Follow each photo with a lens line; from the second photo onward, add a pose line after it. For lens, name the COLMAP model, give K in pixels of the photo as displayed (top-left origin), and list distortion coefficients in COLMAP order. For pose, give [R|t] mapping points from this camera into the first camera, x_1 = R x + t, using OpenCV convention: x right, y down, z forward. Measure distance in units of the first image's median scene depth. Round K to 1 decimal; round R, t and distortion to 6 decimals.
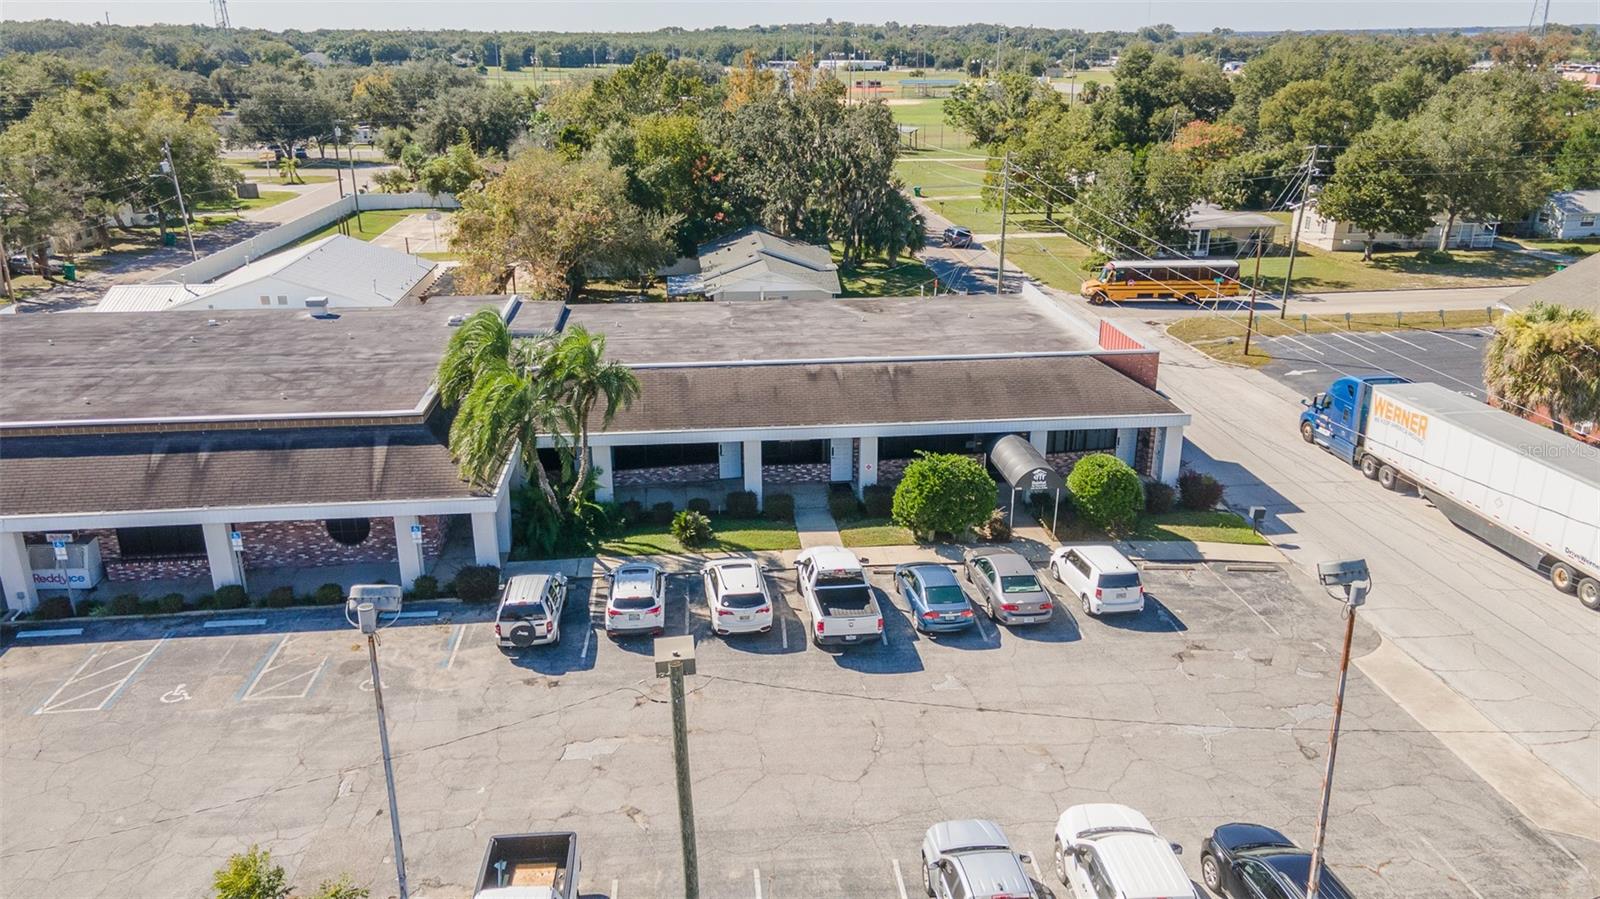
lens RADIAL K [[1155.7, 0, 800.0], [0, 1155.7, 449.5], [0, 0, 1]] dist [0.043417, 0.001603]
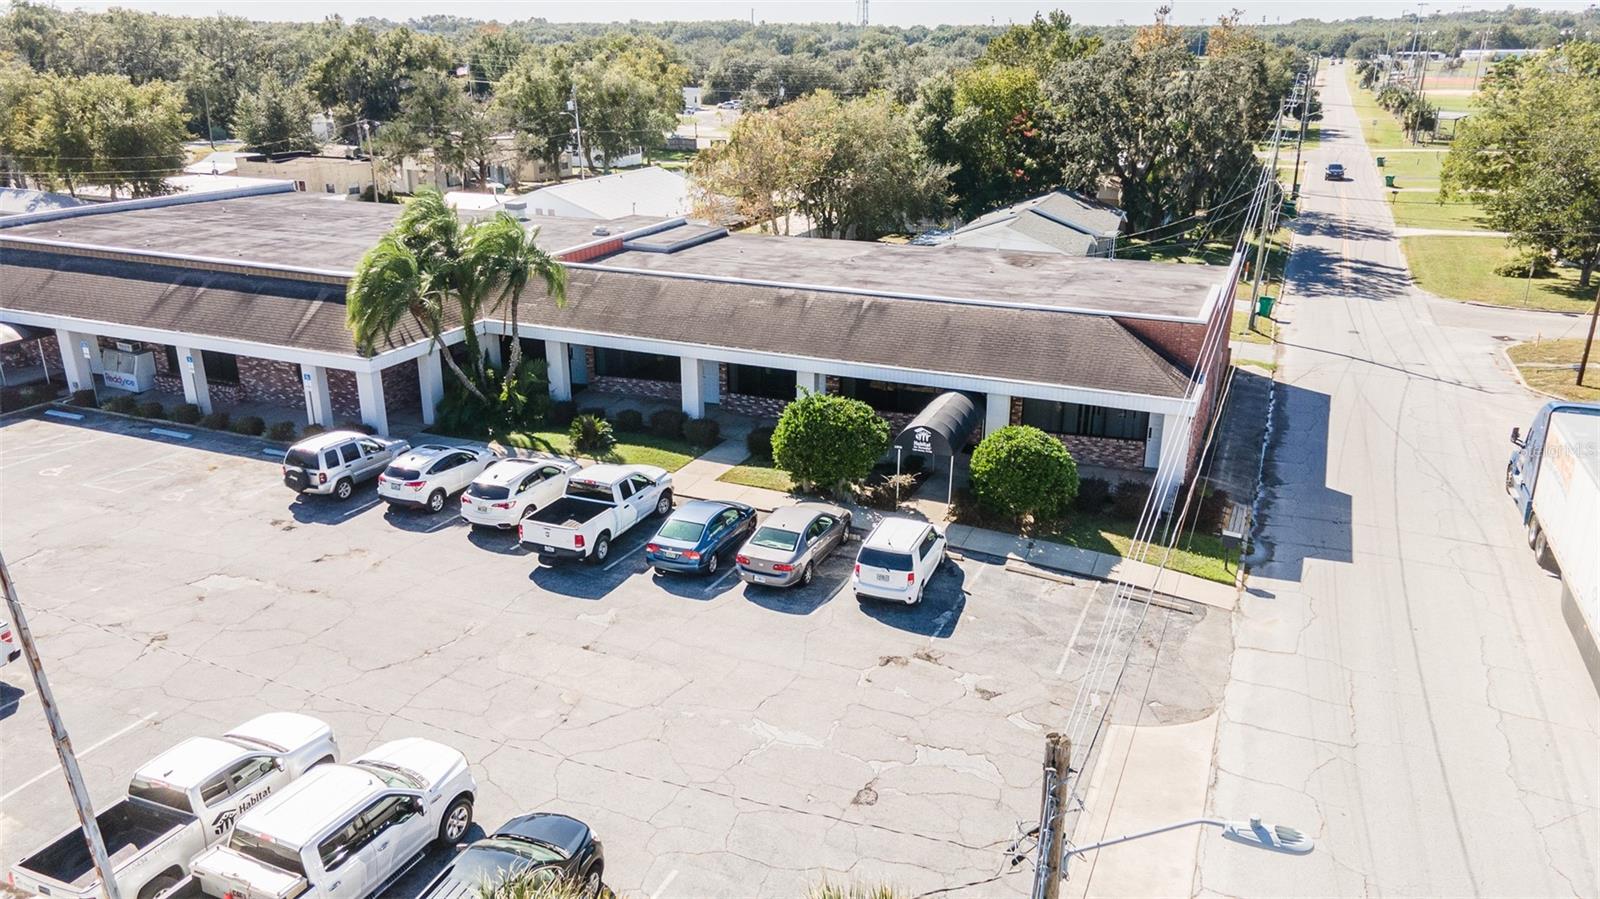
lens RADIAL K [[1155.7, 0, 800.0], [0, 1155.7, 449.5], [0, 0, 1]] dist [0.043417, 0.001603]
pose [[0.877357, 0.166879, -0.449885, 0.500302], [-0.165873, 0.985253, 0.041984, 0.012300], [0.450257, 0.037789, 0.892099, 0.224482]]
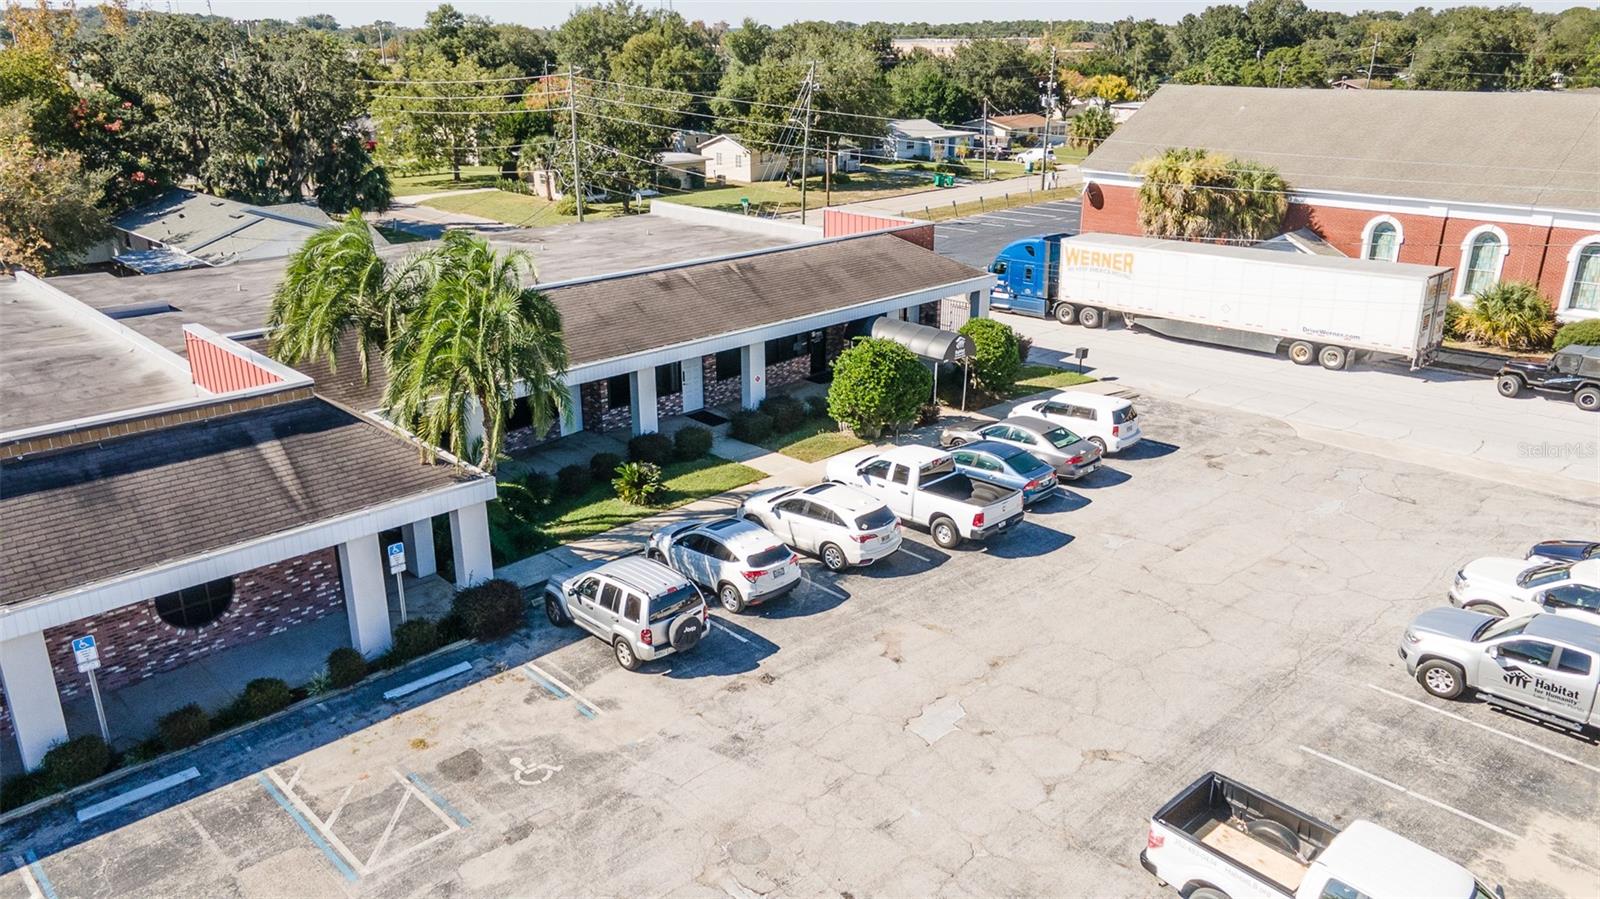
lens RADIAL K [[1155.7, 0, 800.0], [0, 1155.7, 449.5], [0, 0, 1]] dist [0.043417, 0.001603]
pose [[0.787259, -0.207594, 0.580628, -0.458877], [0.206318, 0.976033, 0.069223, 0.014762], [-0.581082, 0.065297, 0.811221, 0.315686]]
